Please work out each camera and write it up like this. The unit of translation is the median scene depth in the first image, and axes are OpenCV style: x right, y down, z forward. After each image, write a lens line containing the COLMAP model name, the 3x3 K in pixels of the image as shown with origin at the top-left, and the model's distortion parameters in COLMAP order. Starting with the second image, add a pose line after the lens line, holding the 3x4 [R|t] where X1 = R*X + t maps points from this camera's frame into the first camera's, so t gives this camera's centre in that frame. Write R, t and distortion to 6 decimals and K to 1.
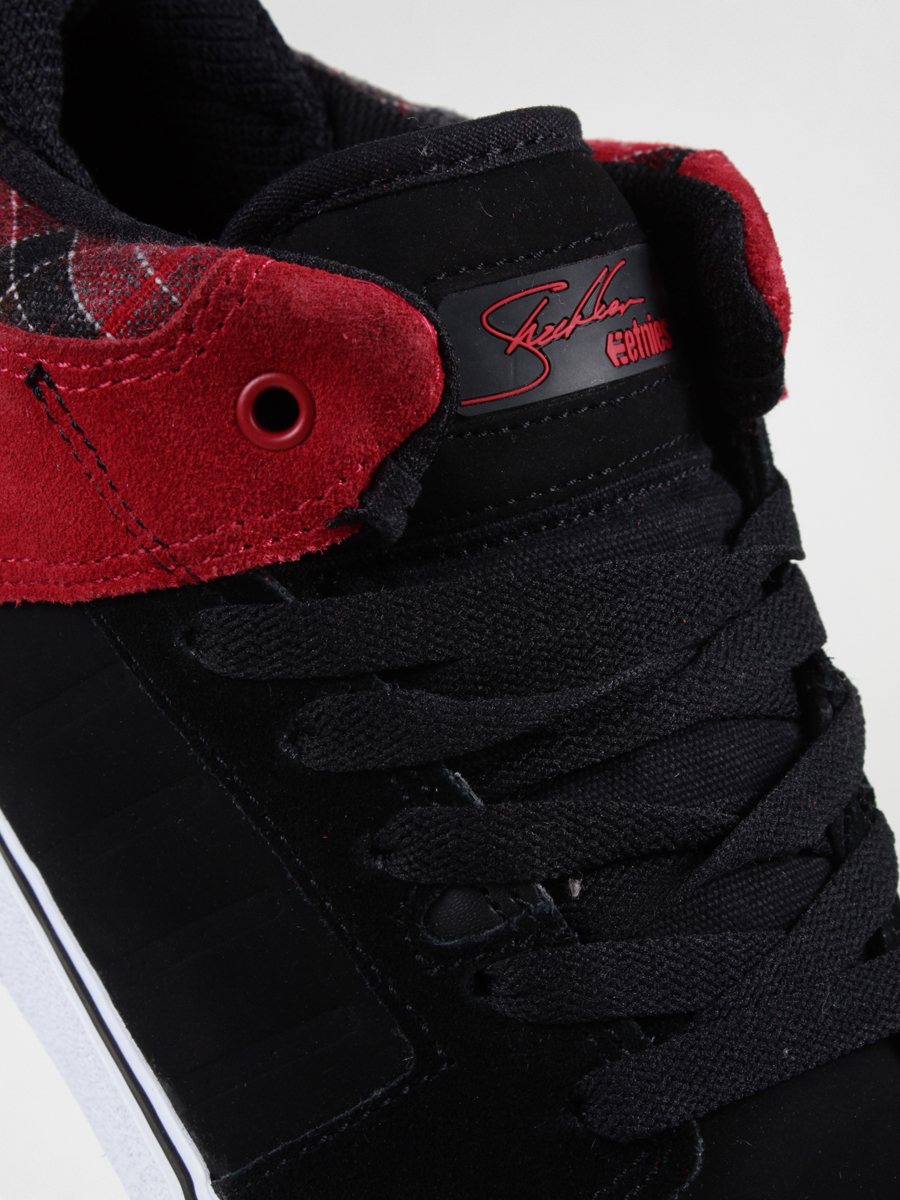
lens RADIAL K [[2959.6, 0, 450.0], [0, 2959.6, 600.0], [0, 0, 1]] dist [0.617649, -0.125792]
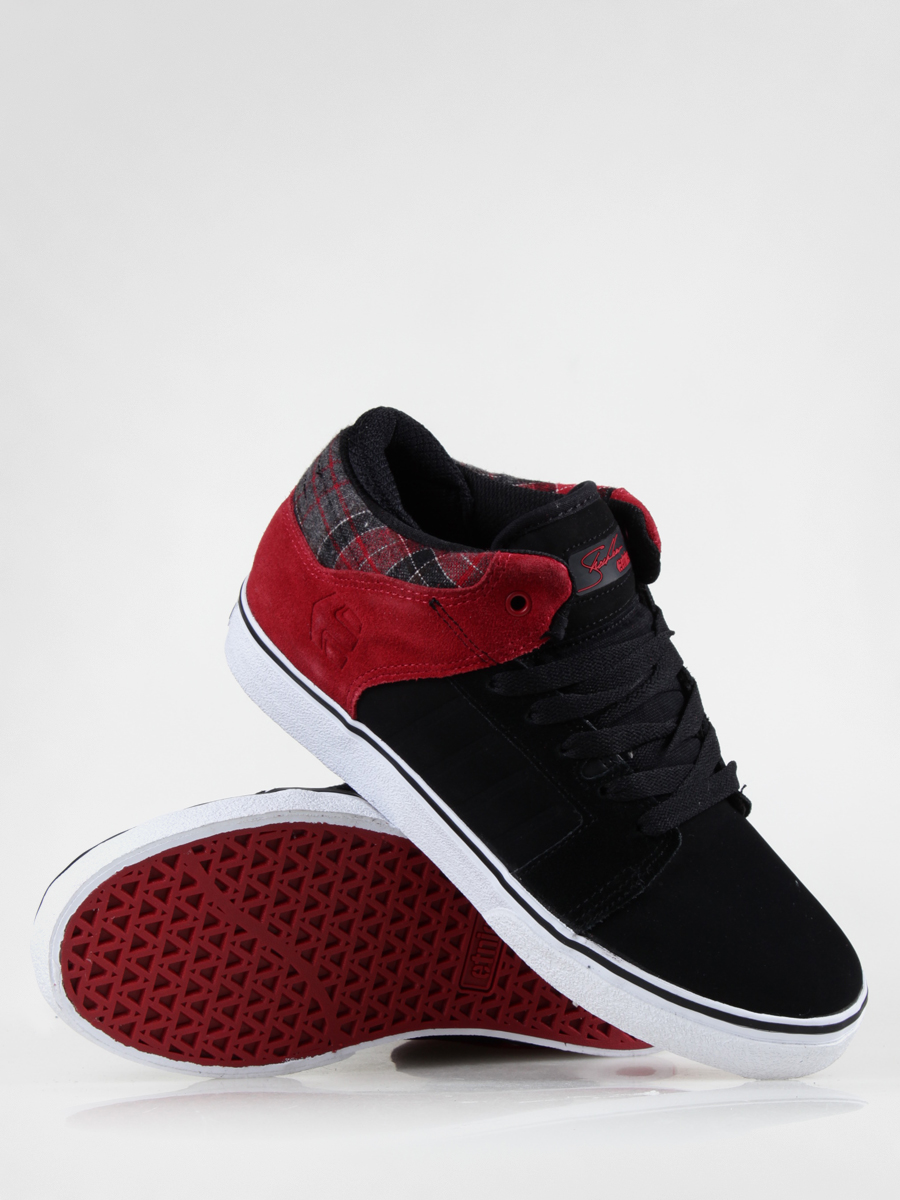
lens RADIAL K [[2959.6, 0, 450.0], [0, 2959.6, 600.0], [0, 0, 1]] dist [0.617649, -0.125792]
pose [[0.981432, -0.111130, 0.156338, -0.571088], [0.112246, 0.993679, 0.001696, -0.078983], [-0.155538, 0.015884, 0.987702, -1.854855]]
